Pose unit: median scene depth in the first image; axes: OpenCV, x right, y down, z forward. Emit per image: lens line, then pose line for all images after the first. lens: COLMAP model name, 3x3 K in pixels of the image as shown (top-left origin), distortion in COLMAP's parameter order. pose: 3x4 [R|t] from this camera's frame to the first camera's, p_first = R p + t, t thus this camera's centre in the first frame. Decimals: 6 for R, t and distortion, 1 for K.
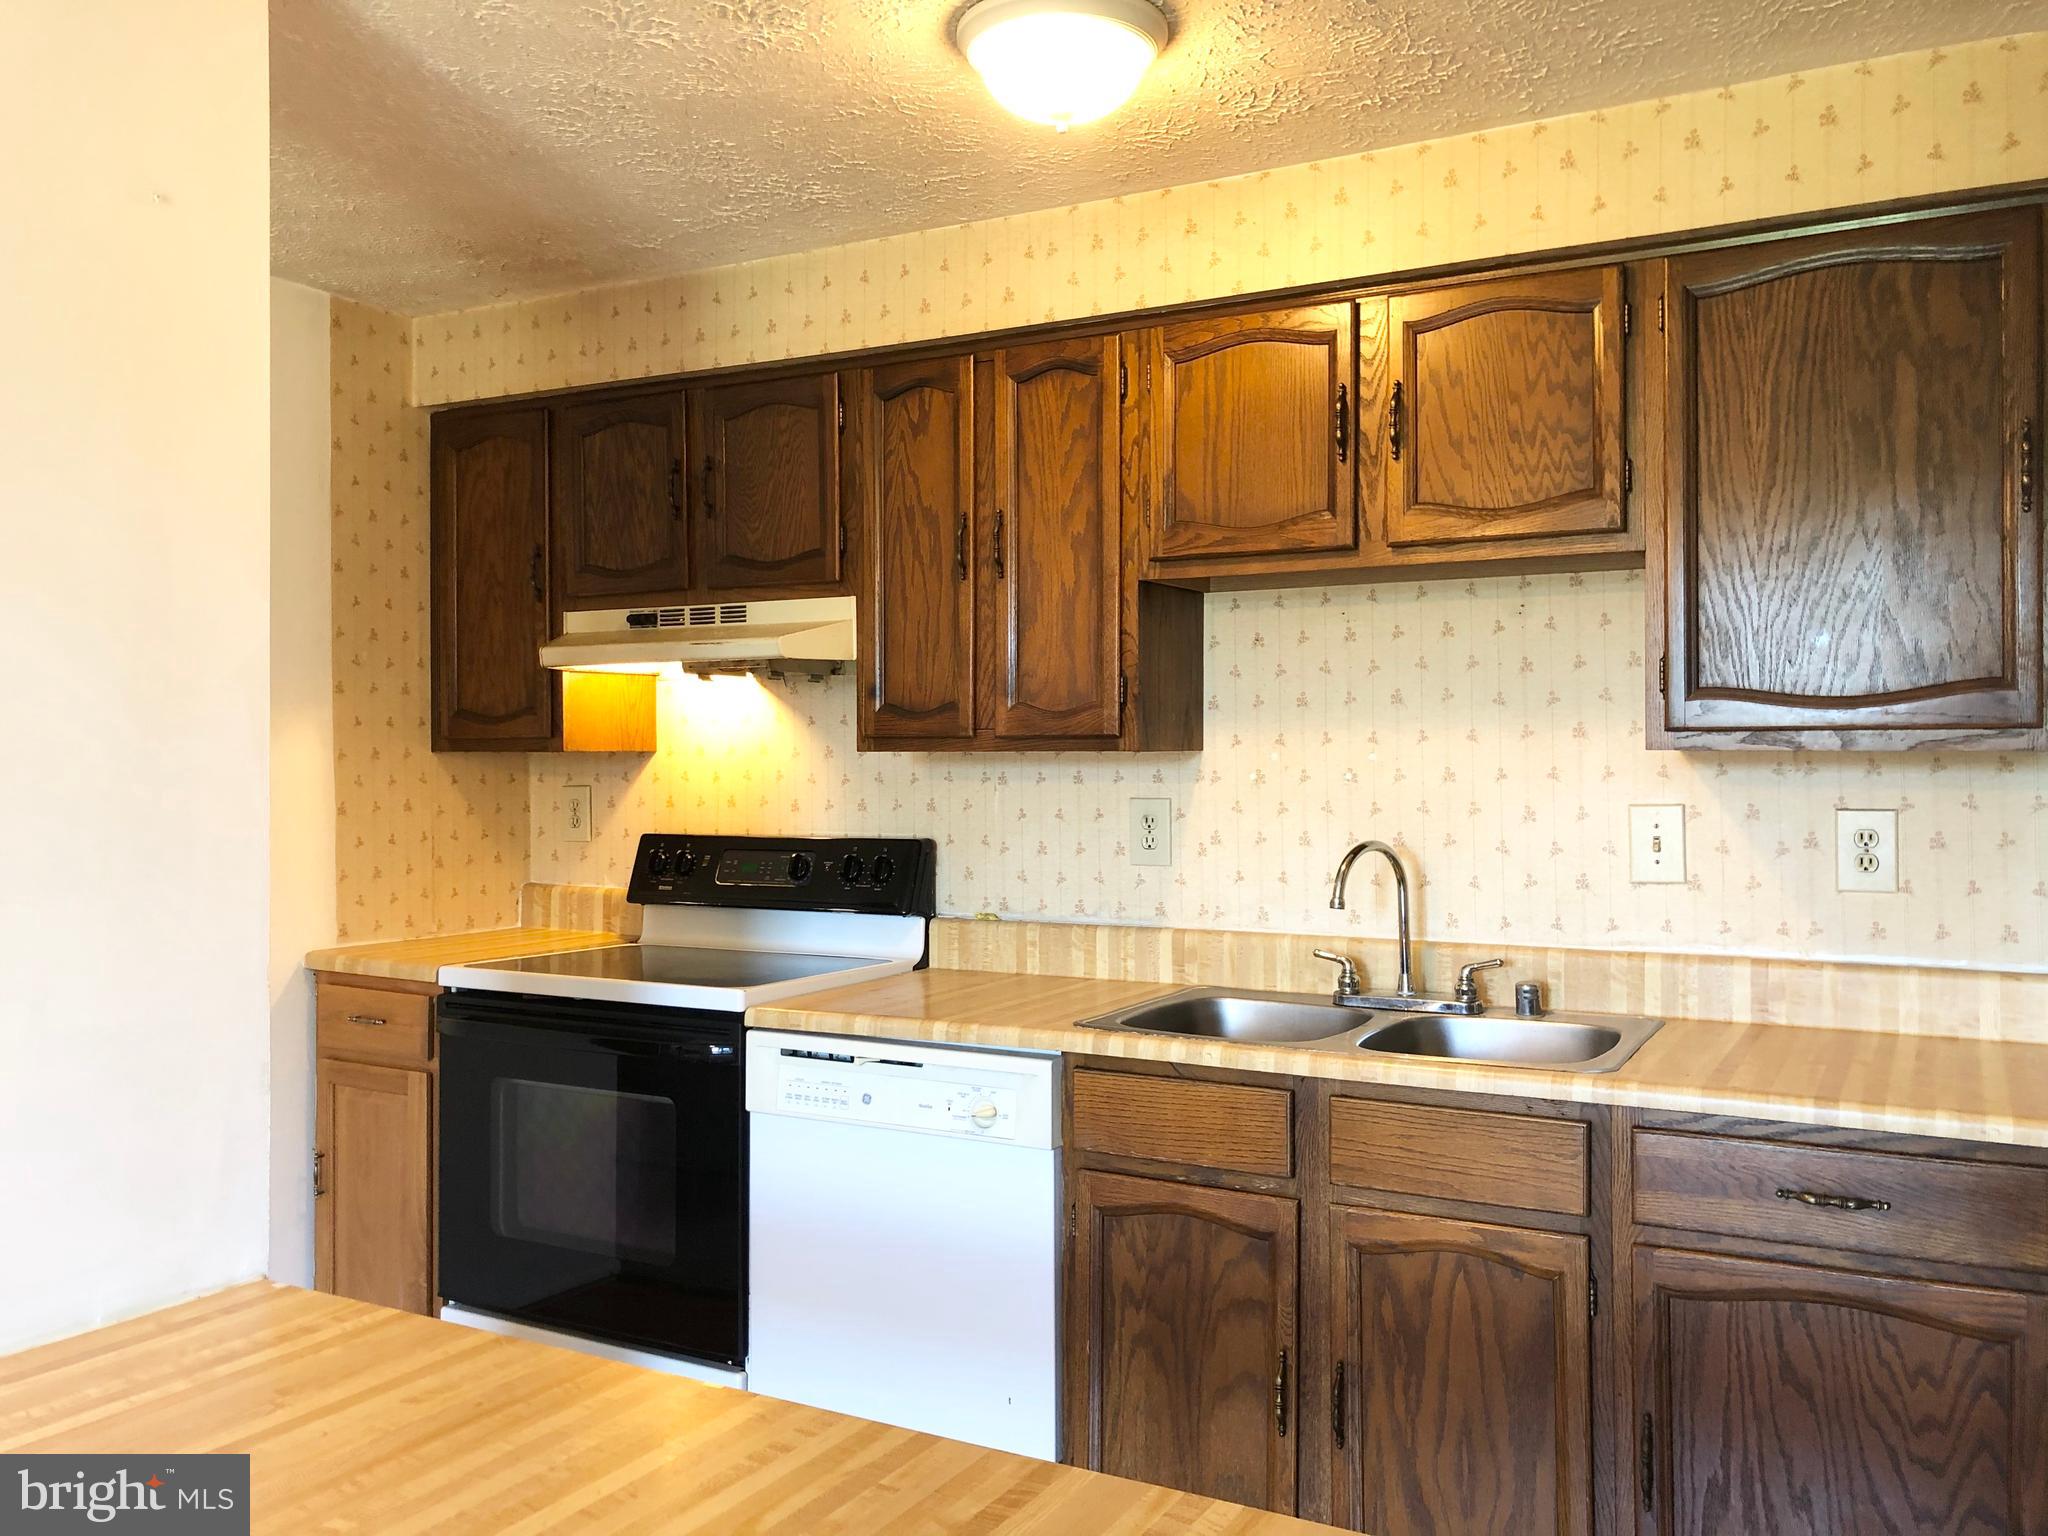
lens RADIAL K [[1669.5, 0, 1000.9], [0, 1669.5, 759.5], [0, 0, 1]] dist [0.158887, -0.484788]
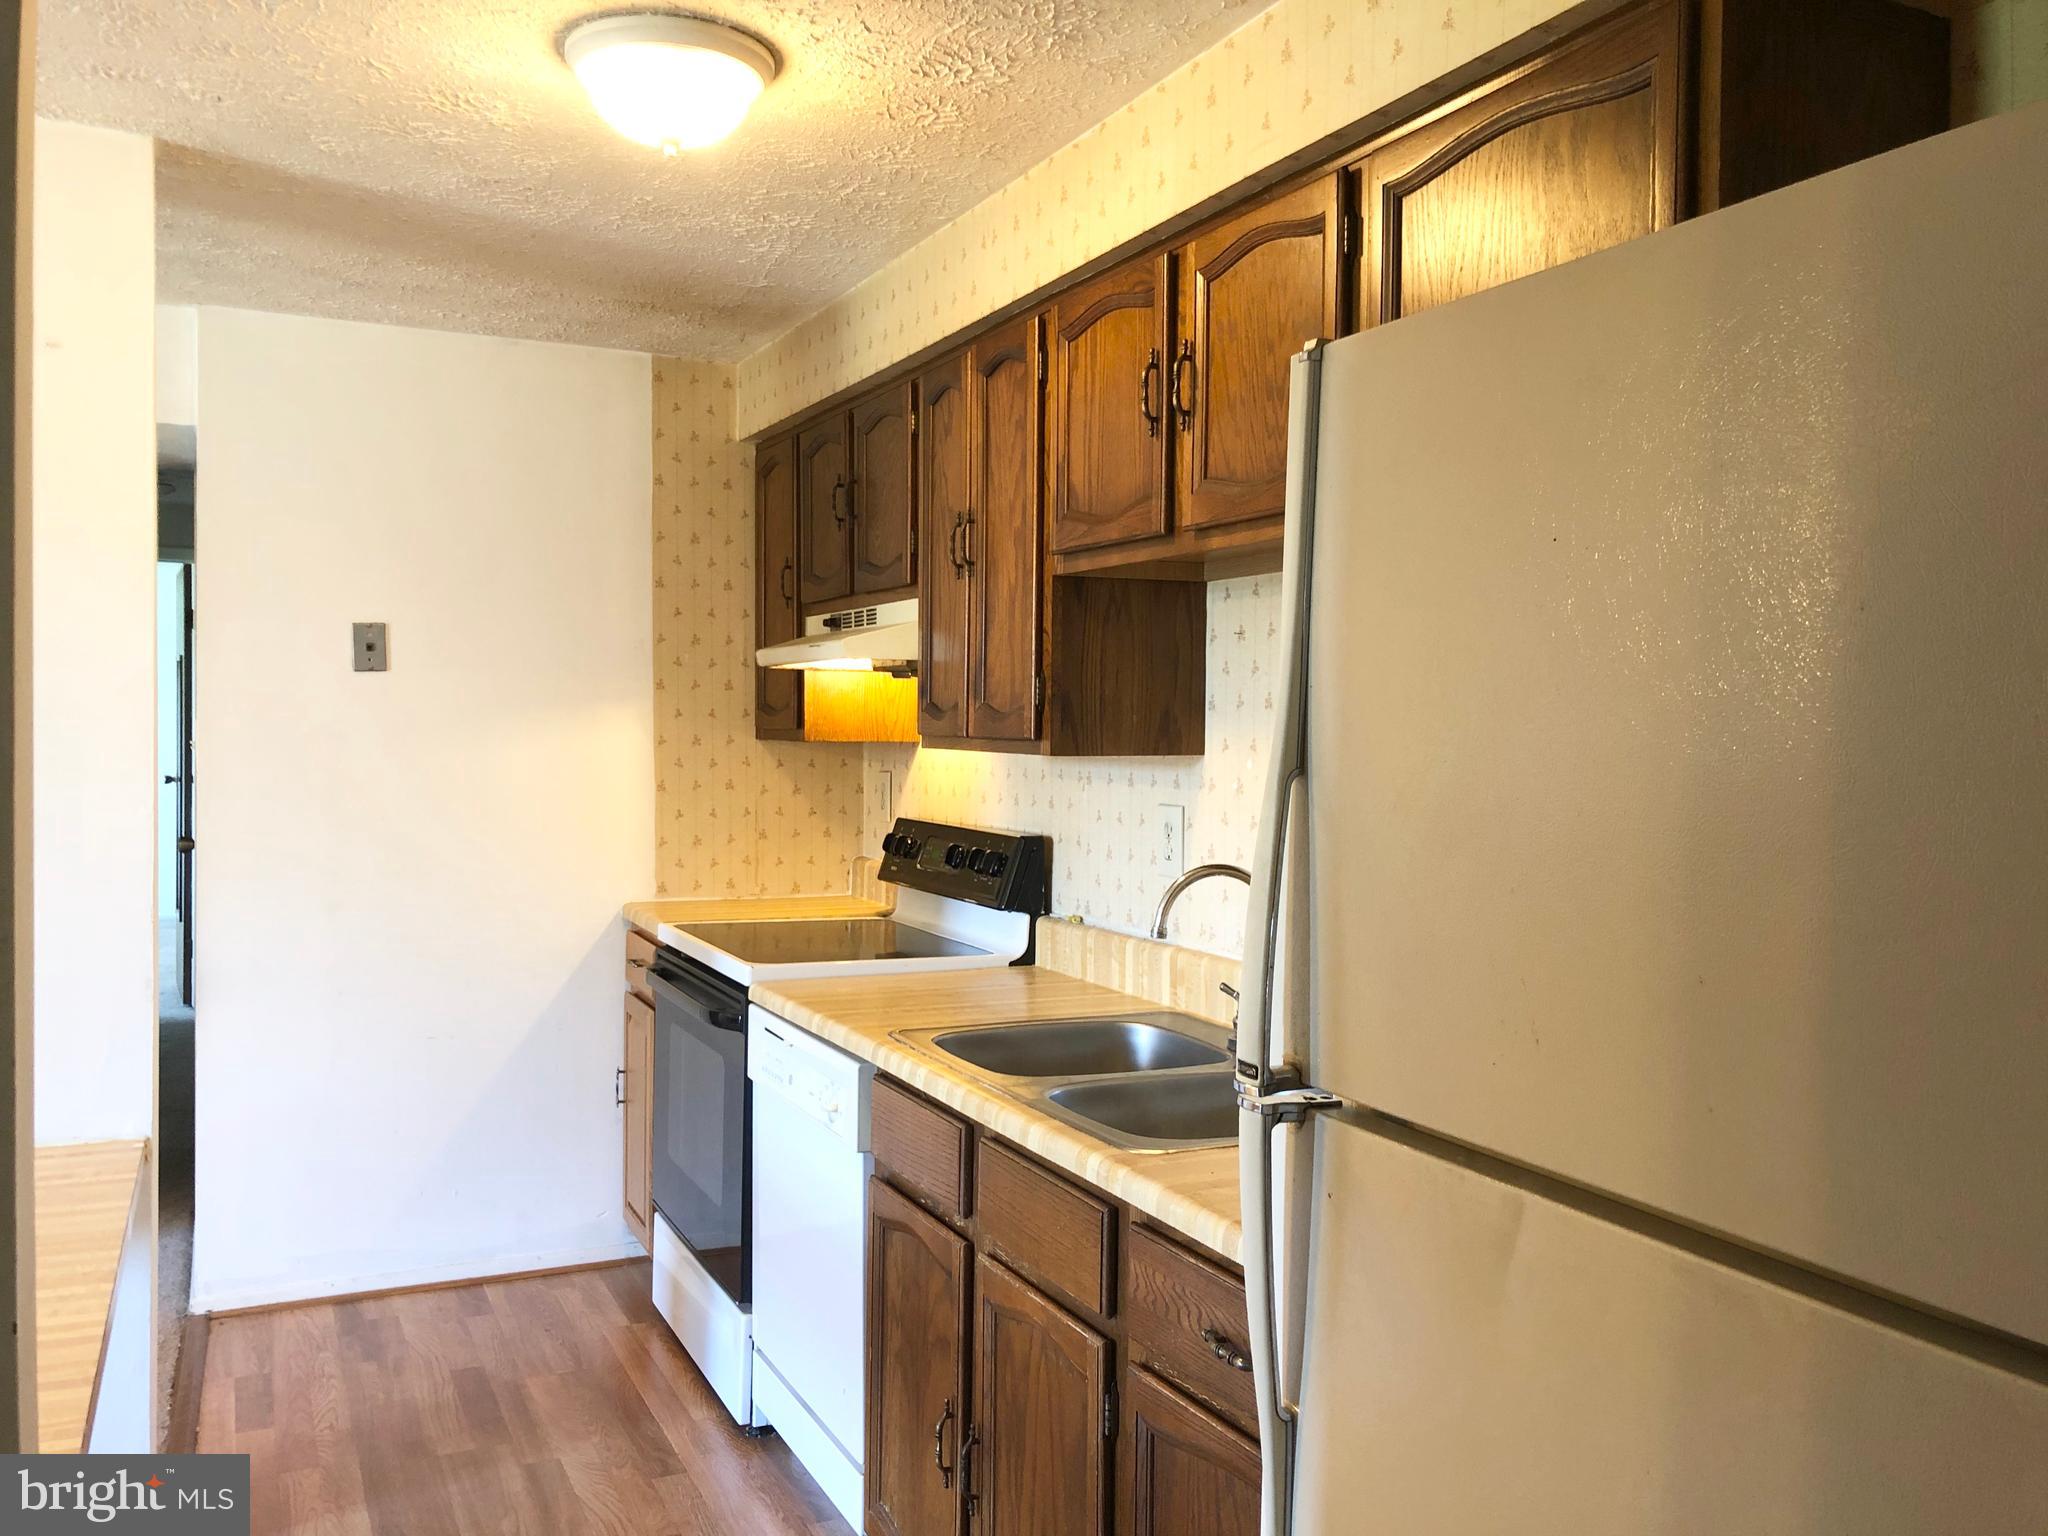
lens RADIAL K [[1669.5, 0, 1000.9], [0, 1669.5, 759.5], [0, 0, 1]] dist [0.158887, -0.484788]
pose [[0.811379, 0.024389, -0.584012, 0.563324], [-0.014423, 0.999660, 0.021709, -0.021134], [0.584343, -0.009191, 0.811455, 0.196330]]
